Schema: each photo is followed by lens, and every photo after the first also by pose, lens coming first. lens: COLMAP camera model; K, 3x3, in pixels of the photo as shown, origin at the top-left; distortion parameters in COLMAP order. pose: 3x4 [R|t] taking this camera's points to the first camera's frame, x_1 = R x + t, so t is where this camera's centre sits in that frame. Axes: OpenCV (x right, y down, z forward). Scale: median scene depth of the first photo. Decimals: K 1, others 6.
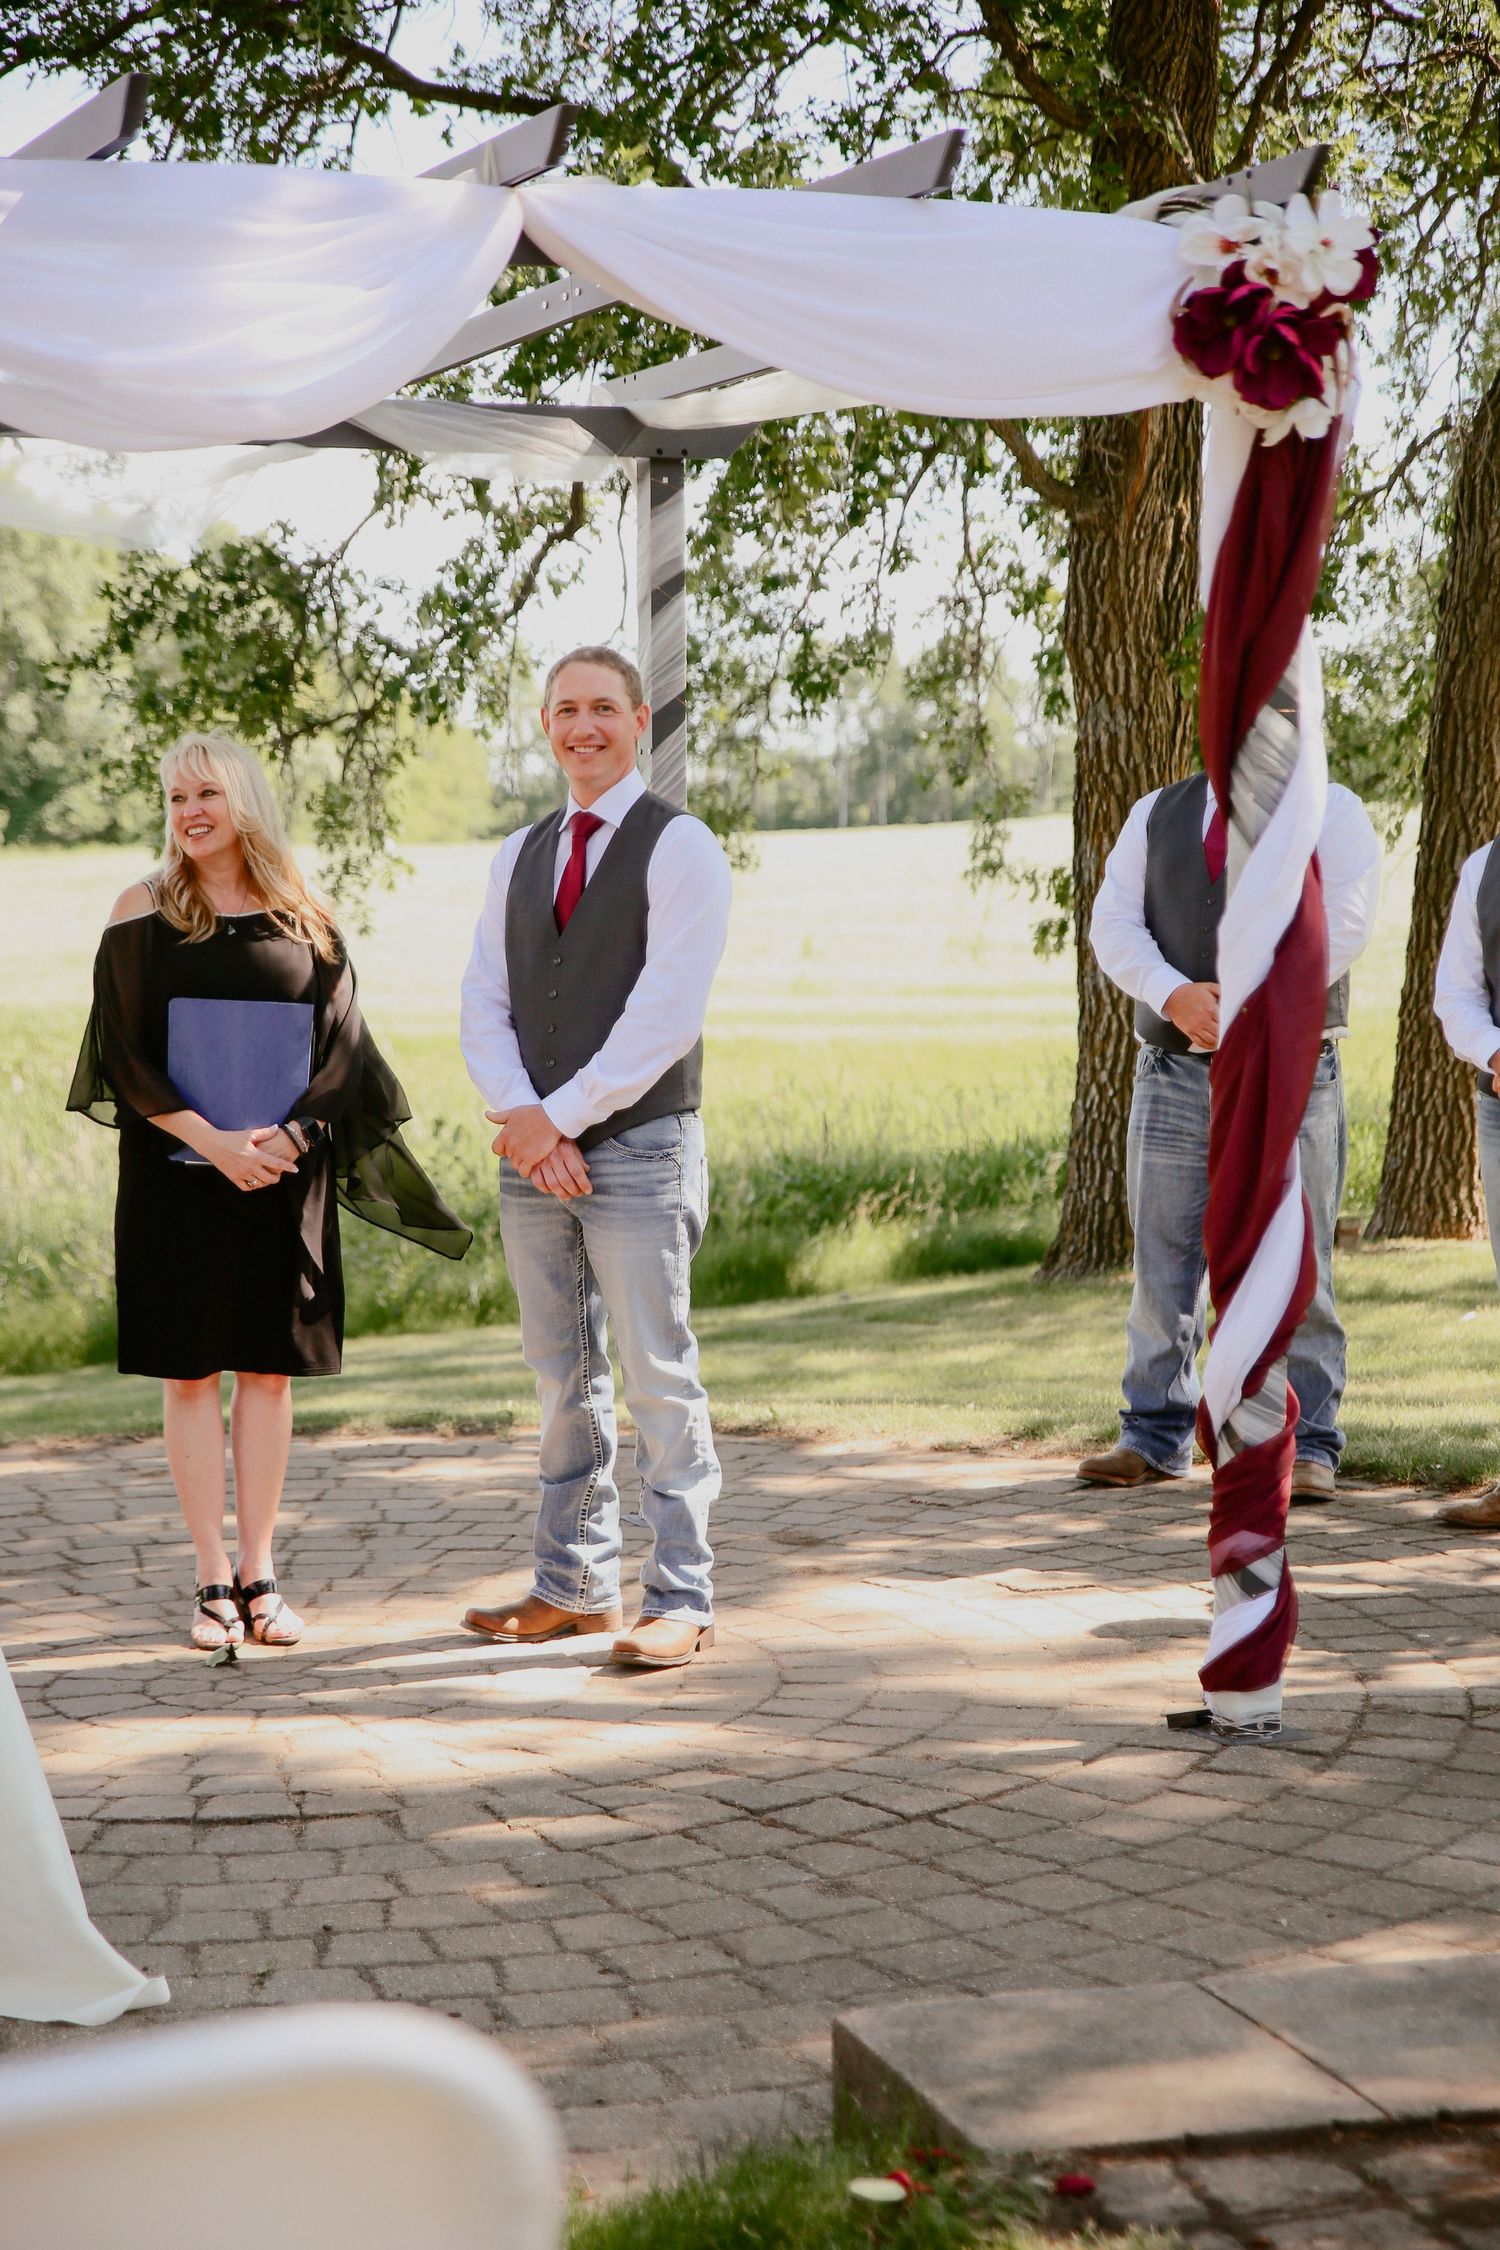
lens RADIAL K [[4017.4, 0, 706.0], [0, 4017.4, 1158.7], [0, 0, 1]] dist [0.172293, 0.000000]
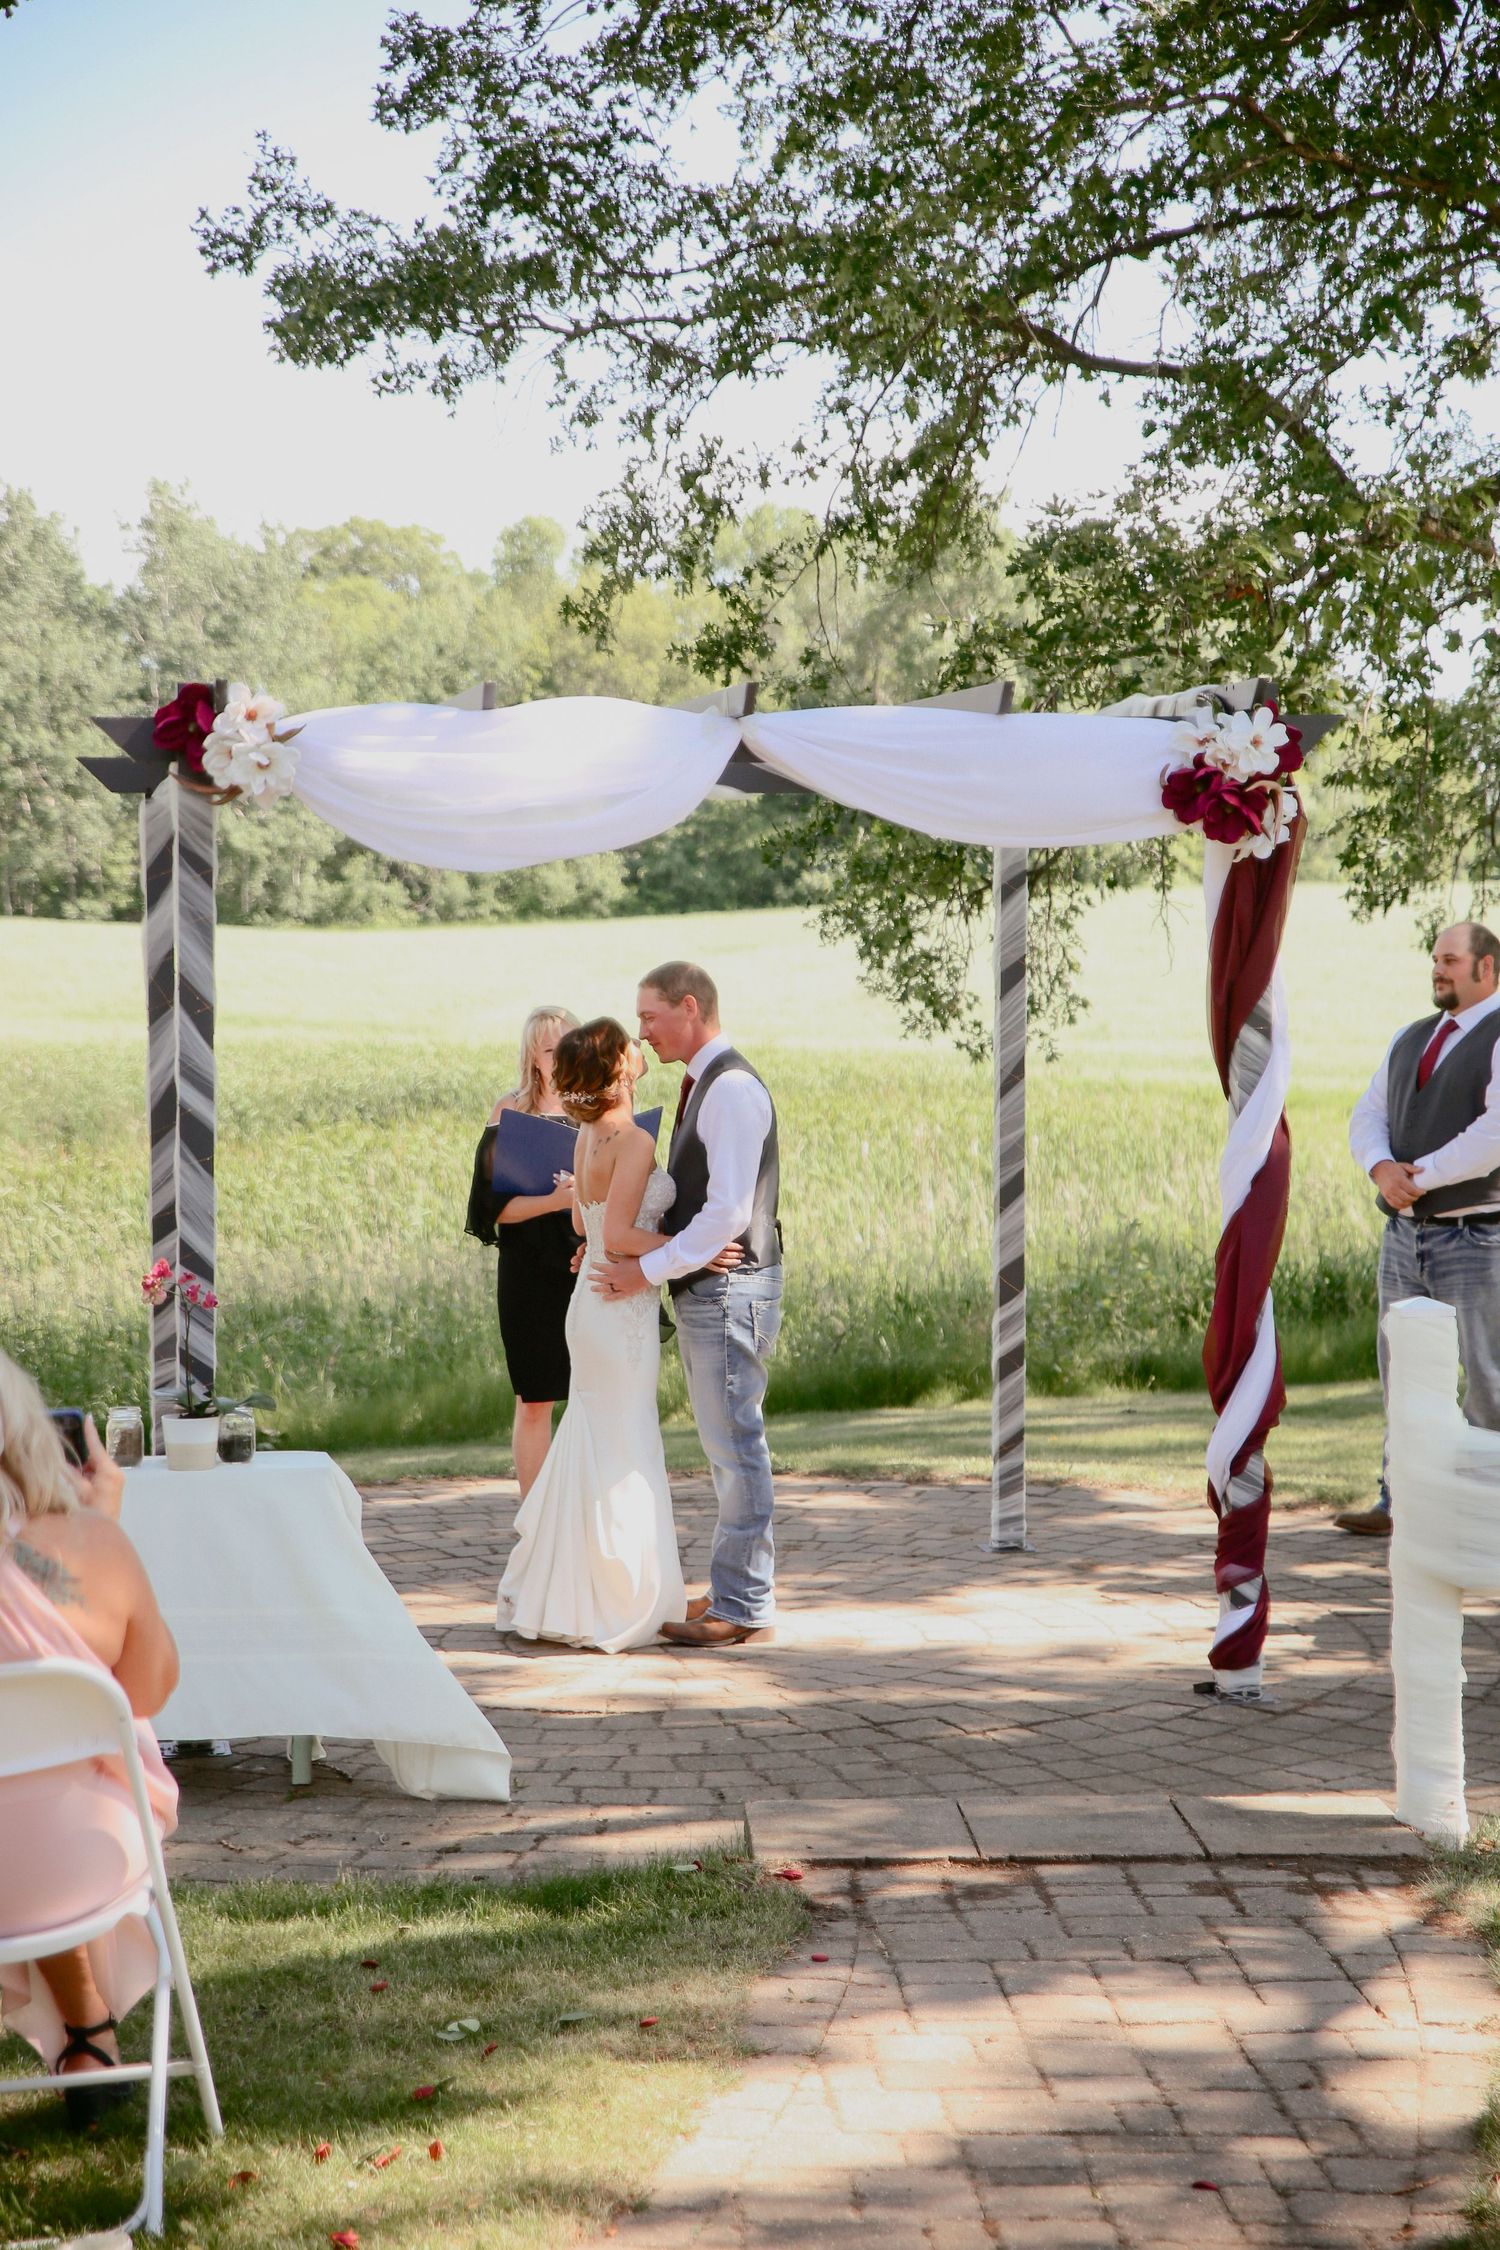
lens RADIAL K [[4320.8, 0, 760.1], [0, 4320.8, 1114.5], [0, 0, 1]] dist [0.192941, 0.000000]
pose [[0.971447, 0.020198, -0.236395, 0.332807], [-0.023962, 0.999628, -0.013062, -0.049841], [0.236043, 0.018354, 0.971569, -0.611861]]
